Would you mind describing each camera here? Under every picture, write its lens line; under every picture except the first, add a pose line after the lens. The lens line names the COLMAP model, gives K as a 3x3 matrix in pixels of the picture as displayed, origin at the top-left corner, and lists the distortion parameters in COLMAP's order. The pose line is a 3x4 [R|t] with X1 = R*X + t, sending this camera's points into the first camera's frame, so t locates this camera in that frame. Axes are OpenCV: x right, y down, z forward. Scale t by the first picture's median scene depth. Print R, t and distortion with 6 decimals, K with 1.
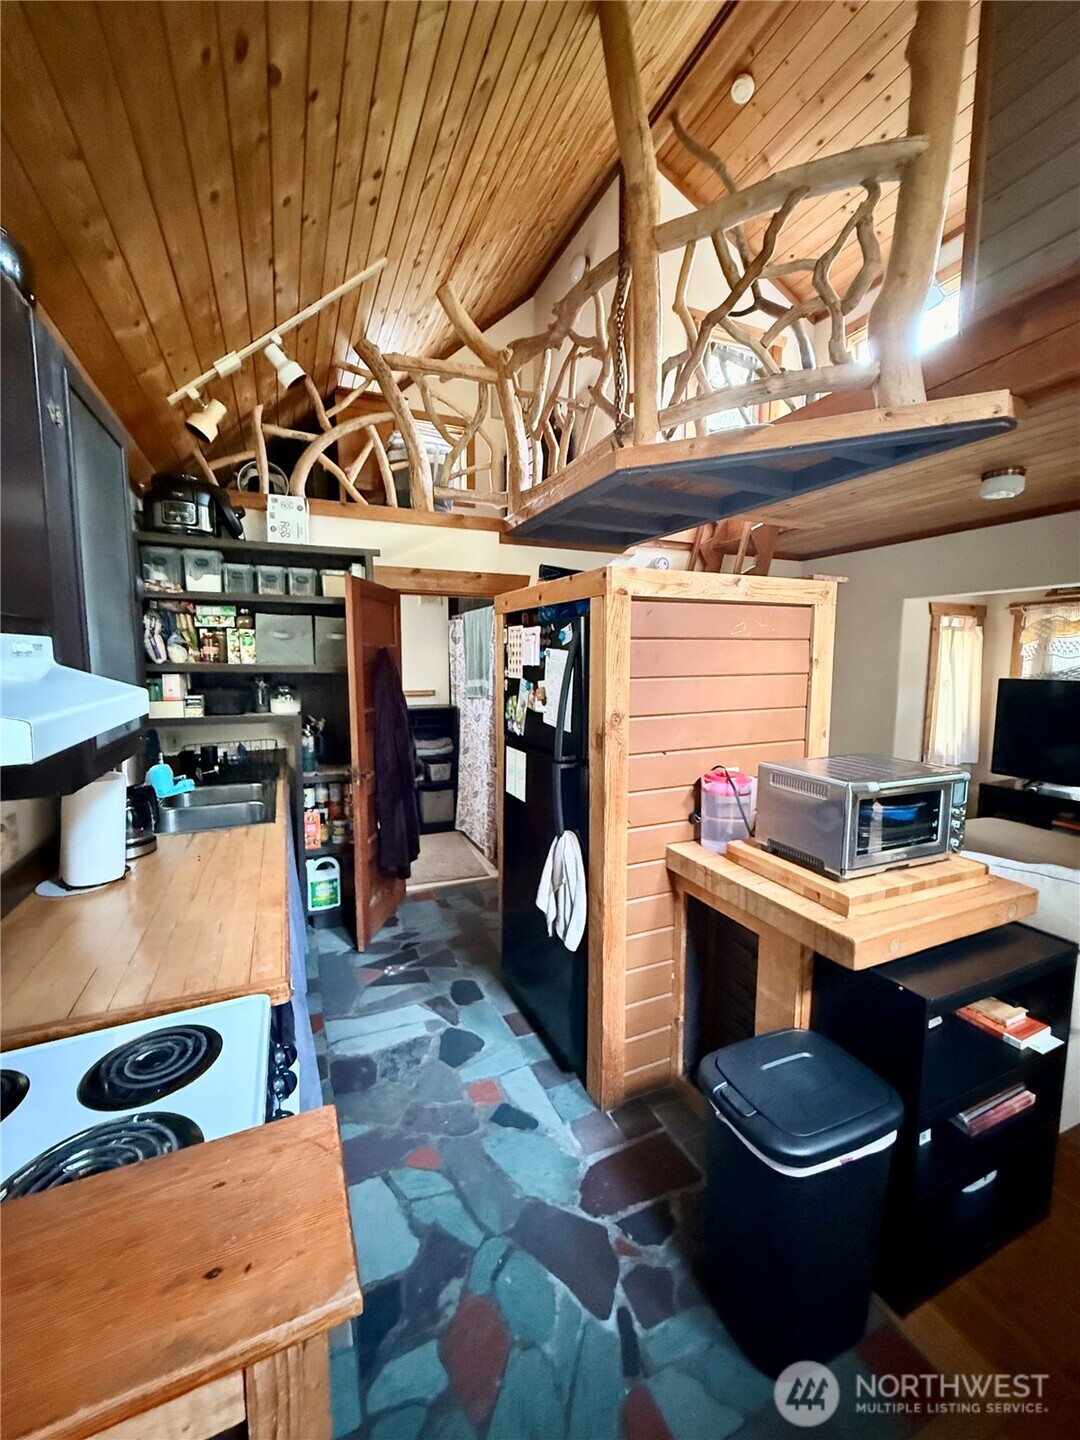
lens RADIAL K [[572.3, 0, 540.7], [0, 572.3, 715.7], [0, 0, 1]] dist [-0.000608, -0.000045]
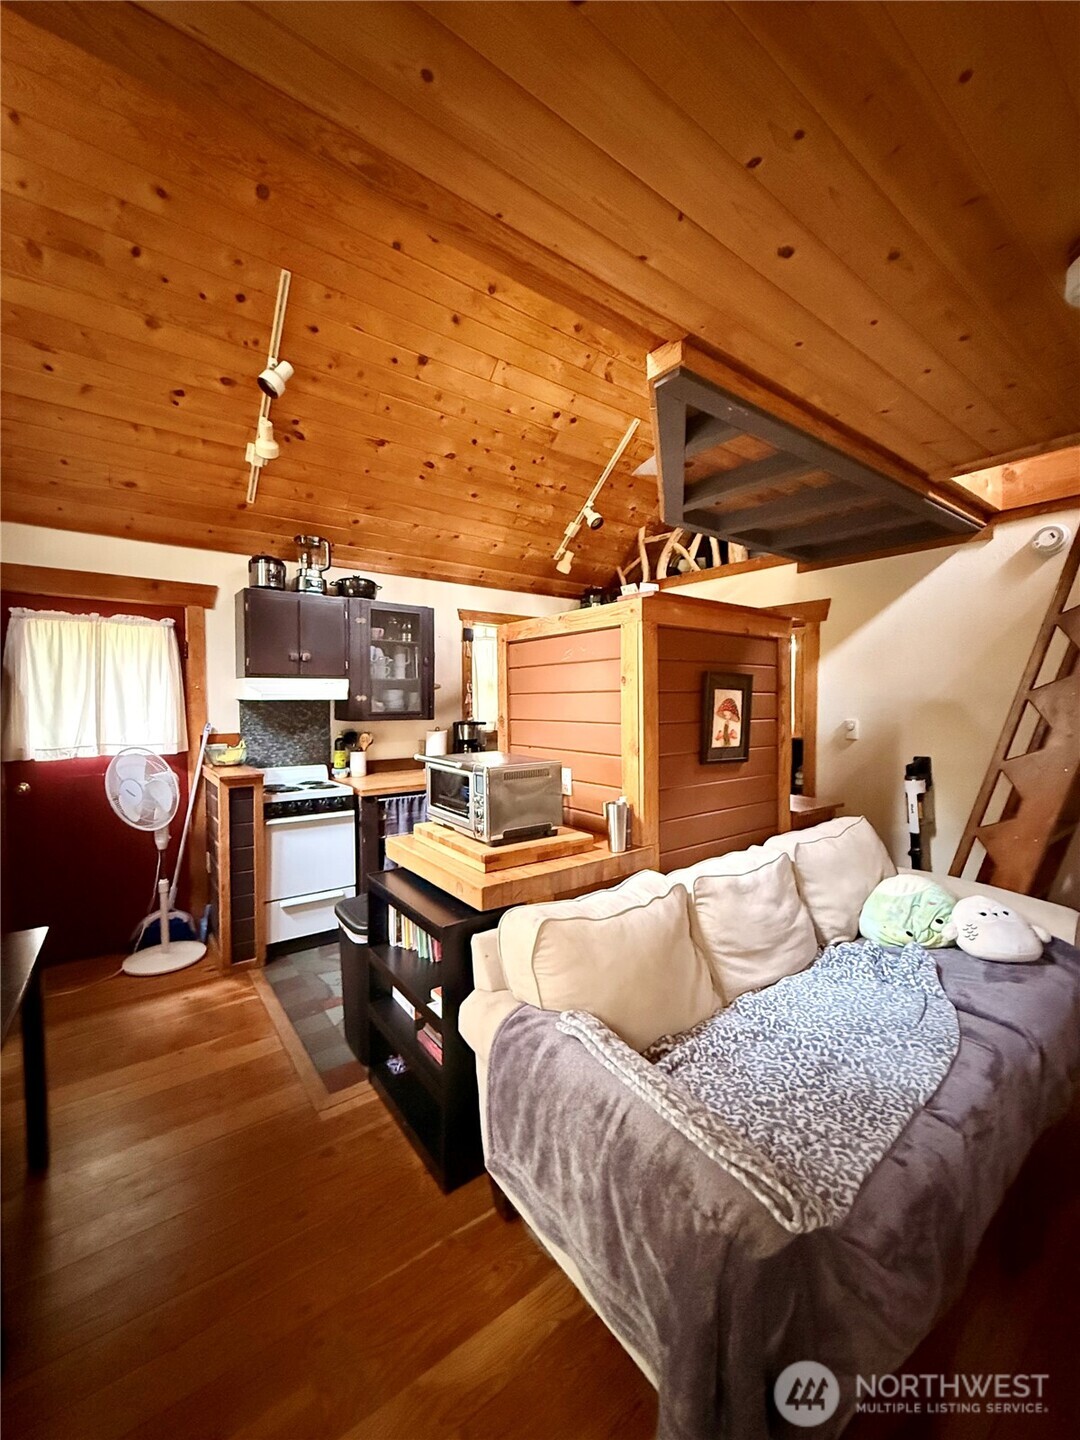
lens RADIAL K [[572.3, 0, 541.9], [0, 572.3, 715.7], [0, 0, 1]] dist [-0.000608, -0.000045]
pose [[0.216416, 0.031193, -0.975803, 1.265001], [-0.103207, 0.994620, 0.008905, -0.021278], [0.970831, 0.098782, 0.218471, 0.563145]]
